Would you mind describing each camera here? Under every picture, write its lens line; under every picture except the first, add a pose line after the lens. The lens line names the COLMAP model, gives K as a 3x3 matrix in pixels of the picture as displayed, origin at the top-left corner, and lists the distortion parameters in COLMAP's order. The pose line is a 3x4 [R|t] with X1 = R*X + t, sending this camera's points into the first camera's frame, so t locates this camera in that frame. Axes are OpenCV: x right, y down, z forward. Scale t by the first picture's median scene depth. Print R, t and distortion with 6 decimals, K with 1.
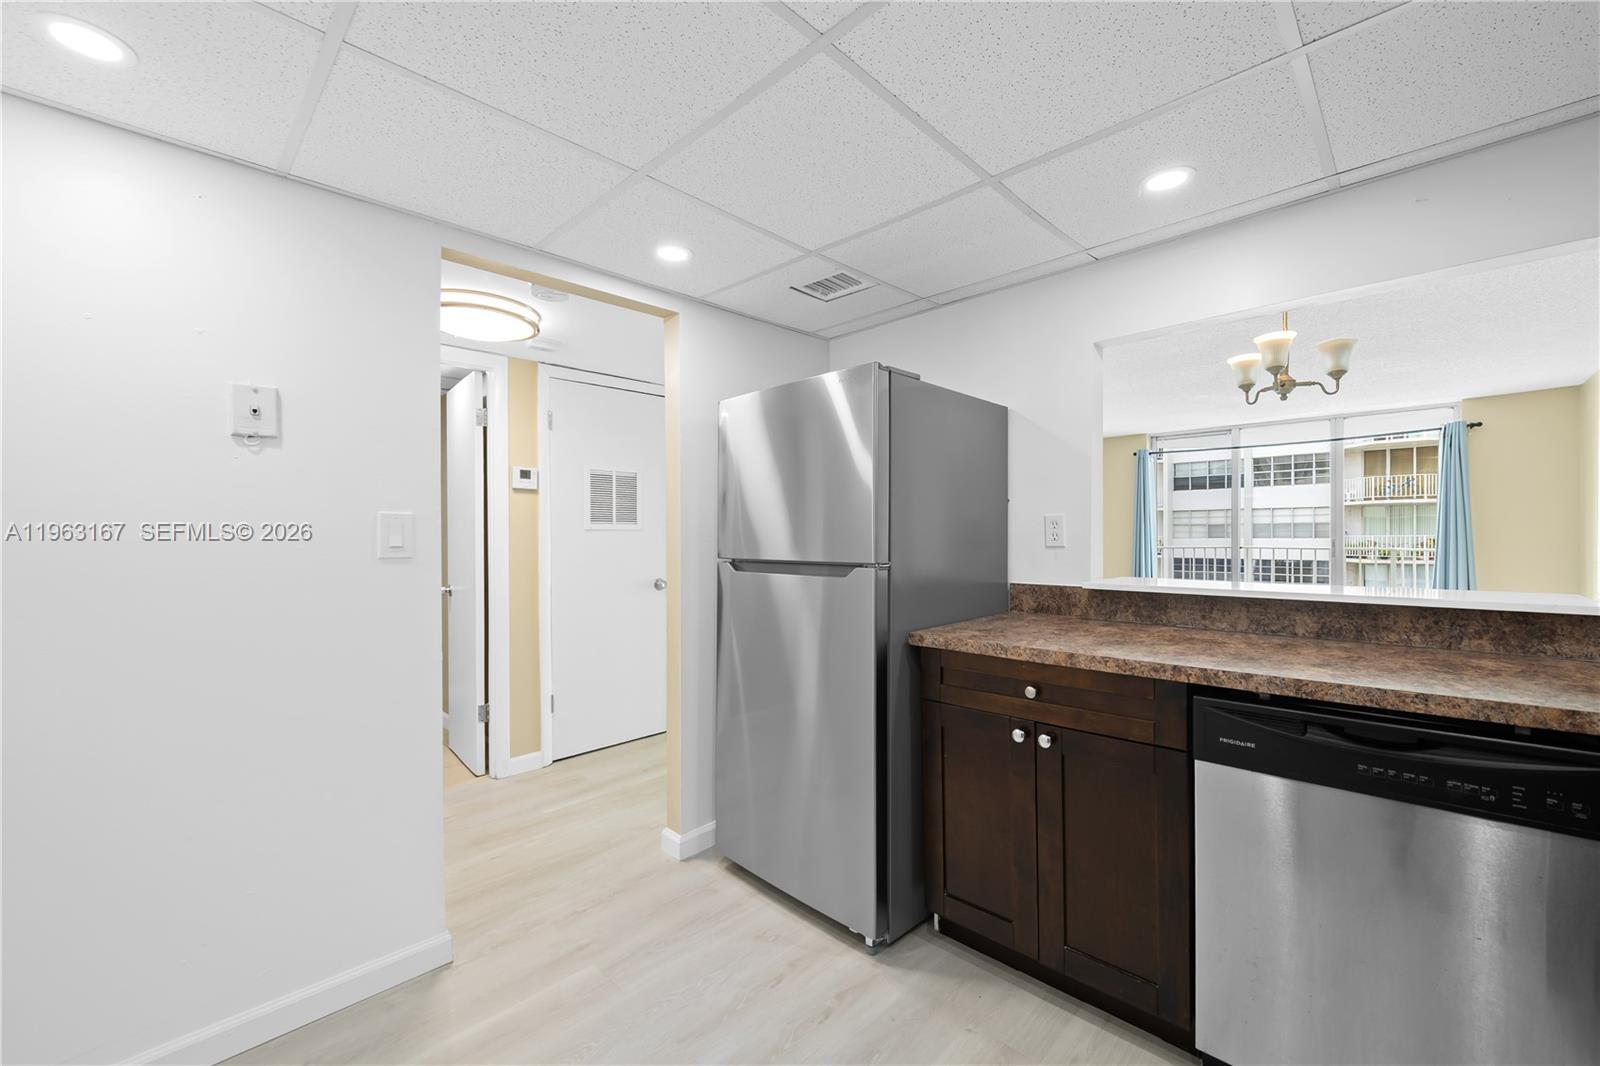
lens RADIAL K [[637.0, 0, 800.3], [0, 637.0, 536.7], [0, 0, 1]] dist [-0.005061, -0.002514]
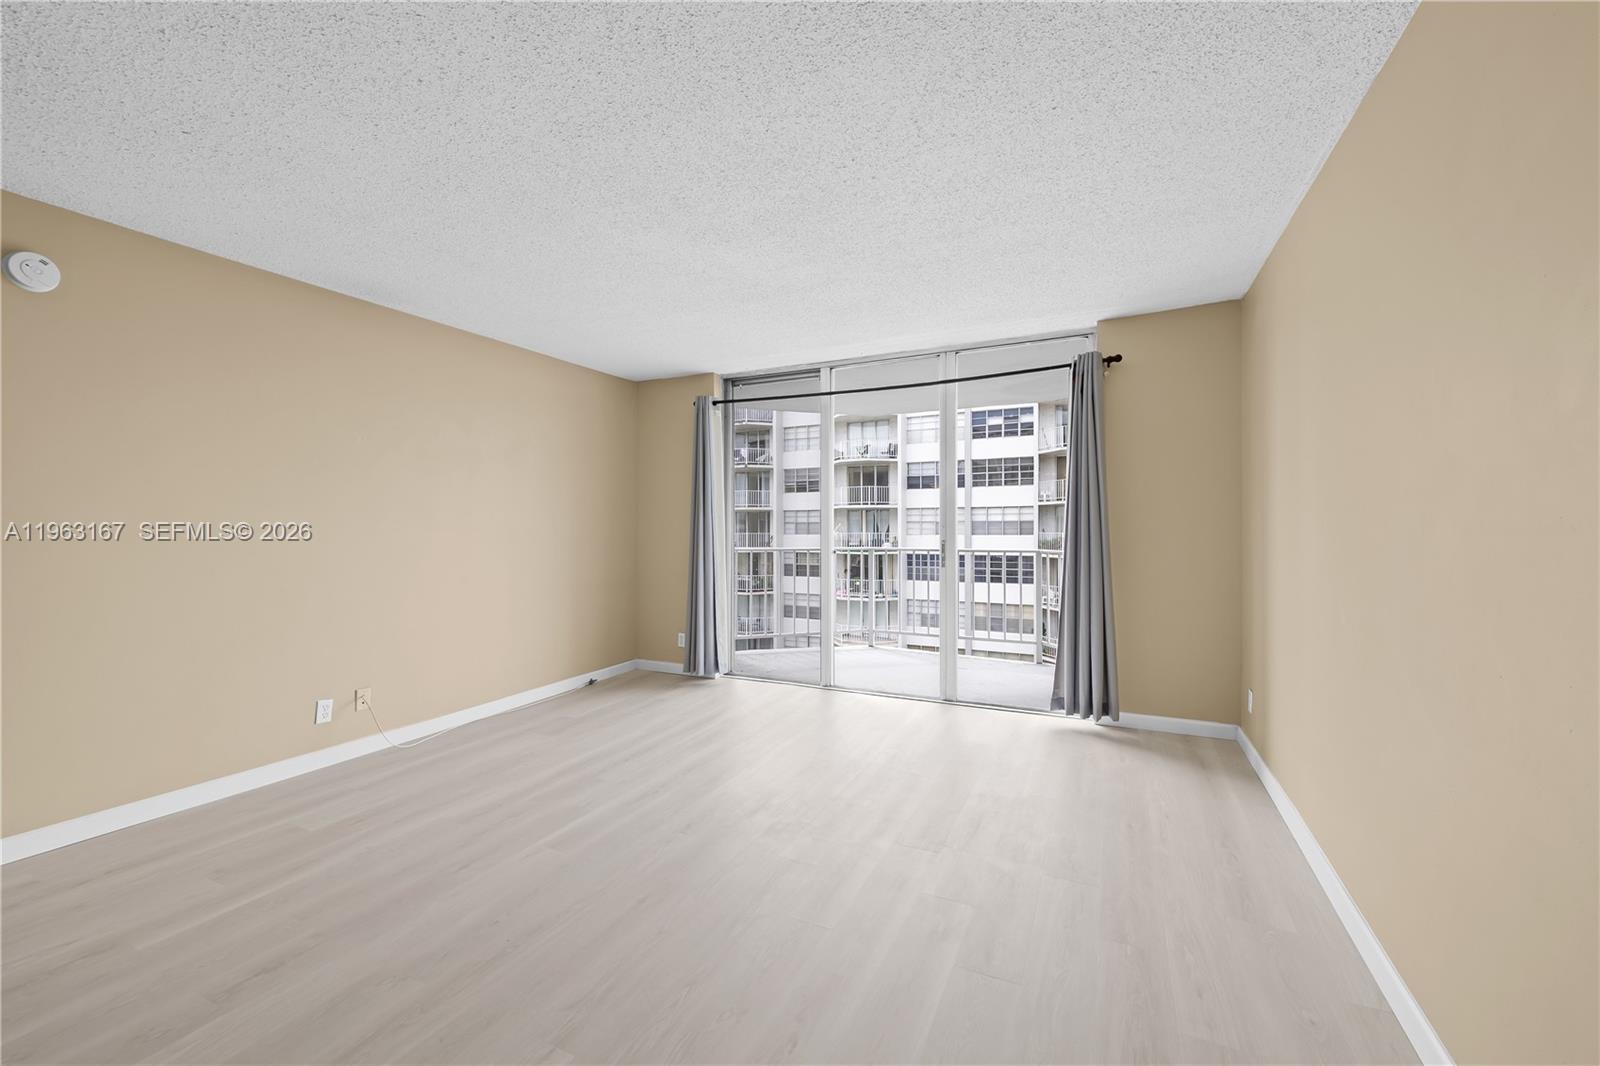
lens RADIAL K [[637.0, 0, 802.6], [0, 637.0, 530.0], [0, 0, 1]] dist [-0.005061, -0.002514]
pose [[0.944795, 0.004112, 0.327635, 0.097537], [-0.002837, 0.999986, -0.004370, -0.000671], [-0.327649, 0.003200, 0.944794, 0.085951]]
